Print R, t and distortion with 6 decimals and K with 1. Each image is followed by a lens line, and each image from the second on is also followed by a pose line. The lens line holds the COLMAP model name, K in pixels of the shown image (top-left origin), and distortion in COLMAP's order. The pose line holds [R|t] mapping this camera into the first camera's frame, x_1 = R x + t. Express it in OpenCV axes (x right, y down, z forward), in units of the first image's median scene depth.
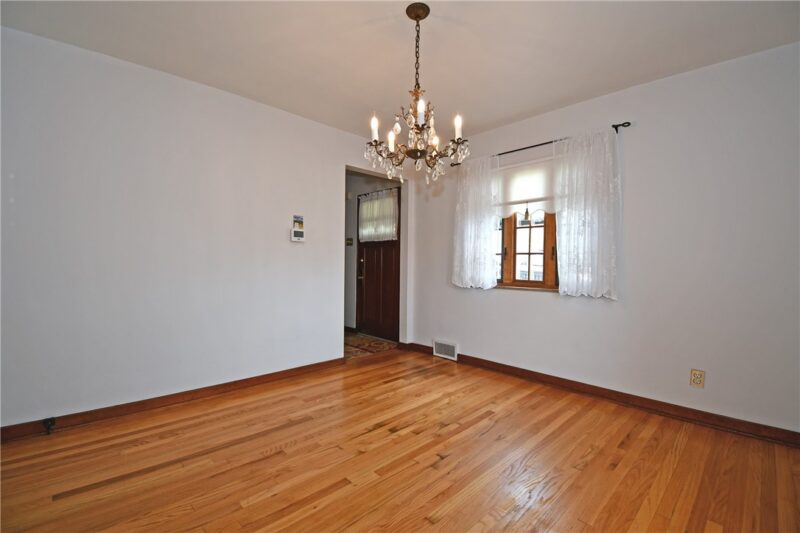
lens RADIAL K [[352.5, 0, 400.0], [0, 352.5, 266.5], [0, 0, 1]] dist [-0.004506, -0.001362]
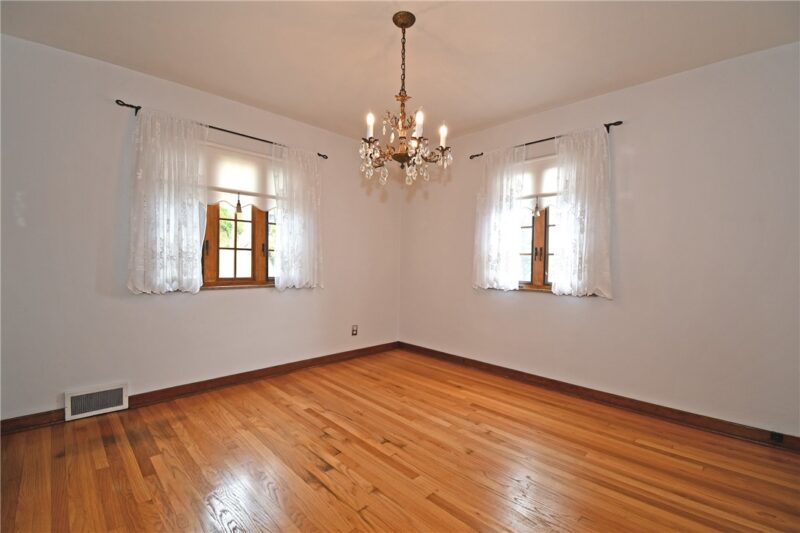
lens RADIAL K [[352.5, 0, 400.0], [0, 352.5, 266.5], [0, 0, 1]] dist [-0.004506, -0.001362]
pose [[-0.006740, -0.024535, 0.999676, -0.680001], [0.000230, 0.999699, 0.024538, -0.015836], [-0.999977, 0.000395, -0.006733, 0.692266]]
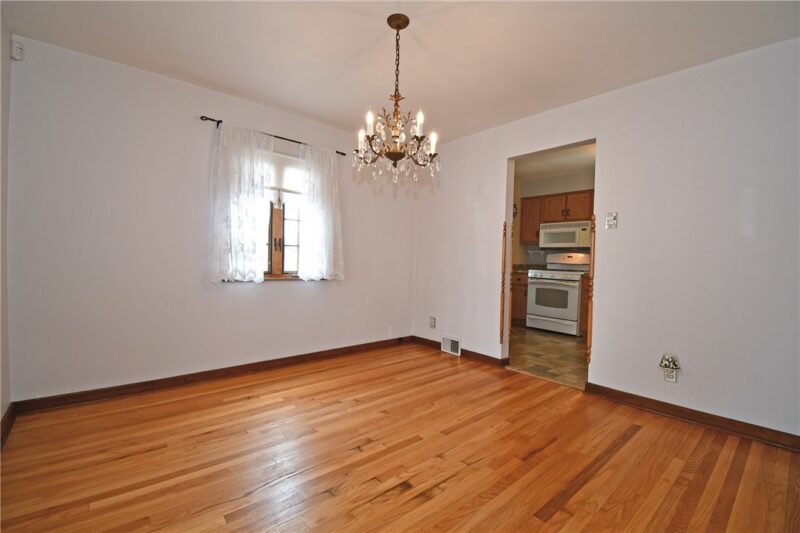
lens RADIAL K [[352.5, 0, 400.0], [0, 352.5, 266.5], [0, 0, 1]] dist [-0.004506, -0.001362]
pose [[-0.997810, -0.035979, 0.055500, -0.027195], [-0.033599, 0.998500, 0.043239, -0.019960], [-0.056972, 0.041280, -0.997522, 1.420075]]
